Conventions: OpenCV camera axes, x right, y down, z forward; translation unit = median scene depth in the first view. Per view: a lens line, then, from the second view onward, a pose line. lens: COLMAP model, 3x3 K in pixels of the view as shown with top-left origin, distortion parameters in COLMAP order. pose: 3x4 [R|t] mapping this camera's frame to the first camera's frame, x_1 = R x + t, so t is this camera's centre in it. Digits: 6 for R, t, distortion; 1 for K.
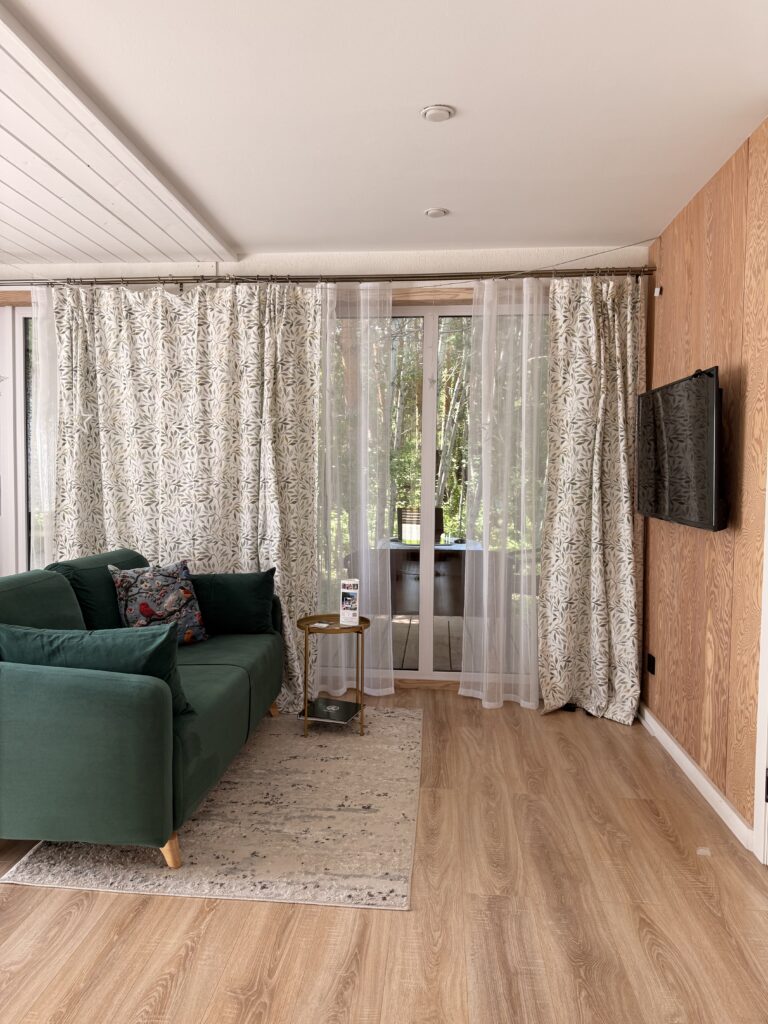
lens RADIAL K [[726.3, 0, 376.3], [0, 726.3, 510.7], [0, 0, 1]] dist [0.039649, -0.038000]
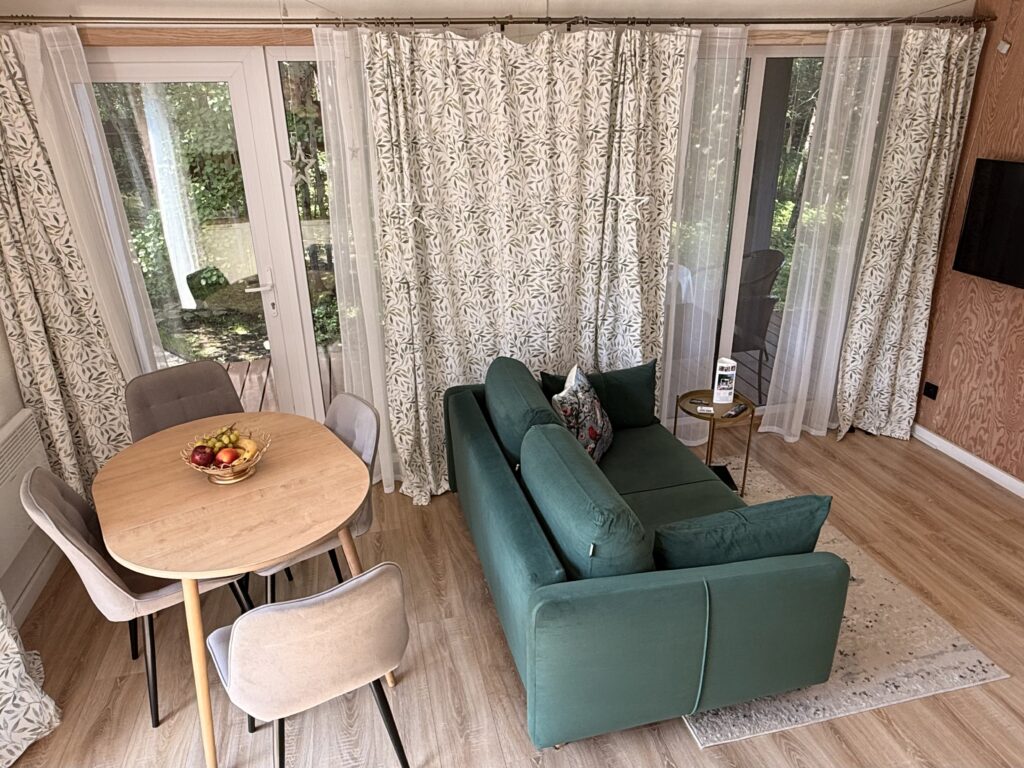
lens RADIAL K [[686.5, 0, 504.8], [0, 686.5, 392.4], [0, 0, 1]] dist [-0.002916, -0.008202]
pose [[0.950001, -0.149804, 0.273965, -0.556155], [0.047793, 0.936822, 0.346526, -0.196183], [-0.308568, -0.316107, 0.897141, 0.196177]]
